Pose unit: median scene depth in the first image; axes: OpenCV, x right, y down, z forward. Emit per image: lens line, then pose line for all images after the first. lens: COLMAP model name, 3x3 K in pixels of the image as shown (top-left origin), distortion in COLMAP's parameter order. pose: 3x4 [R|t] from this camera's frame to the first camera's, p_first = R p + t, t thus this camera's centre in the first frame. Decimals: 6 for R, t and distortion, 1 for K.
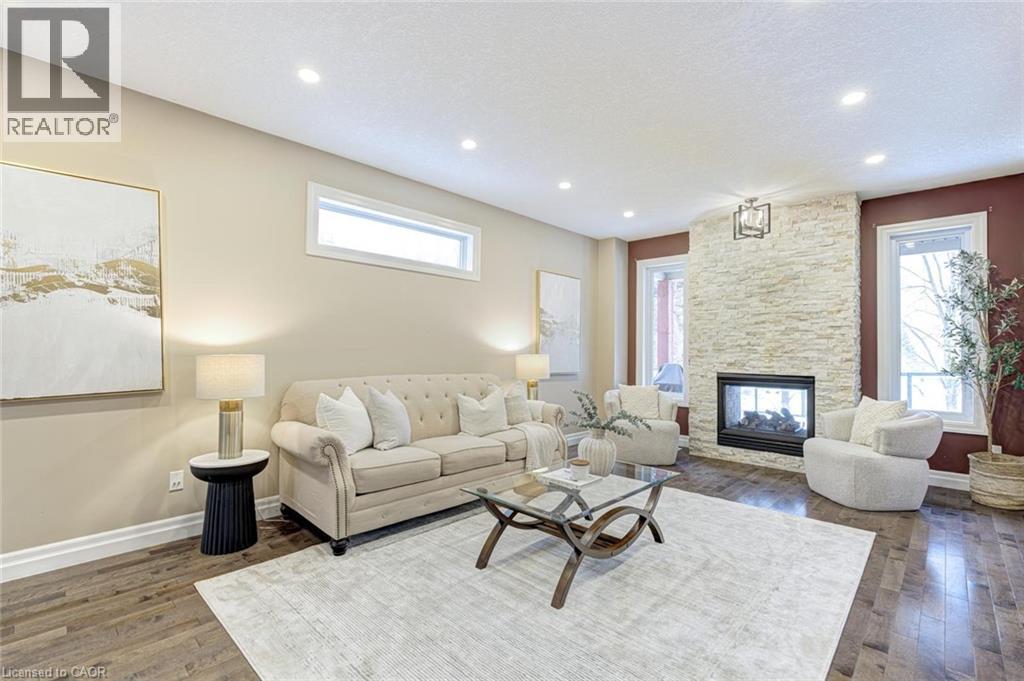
lens RADIAL K [[448.6, 0, 510.7], [0, 448.6, 344.5], [0, 0, 1]] dist [-0.000152, 0.000052]
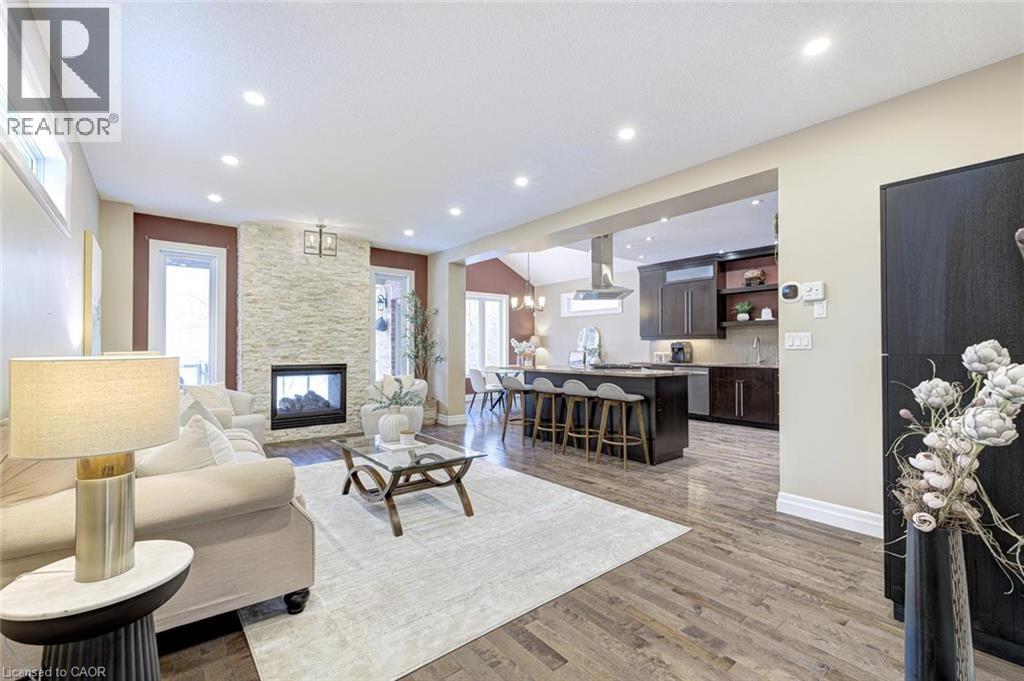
lens RADIAL K [[448.6, 0, 505.3], [0, 448.6, 342.6], [0, 0, 1]] dist [-0.000152, 0.000052]
pose [[0.125901, 0.002243, 0.992040, -0.614448], [-0.012541, 0.999921, -0.000670, -0.000732], [-0.991963, -0.012357, 0.125920, 0.307640]]
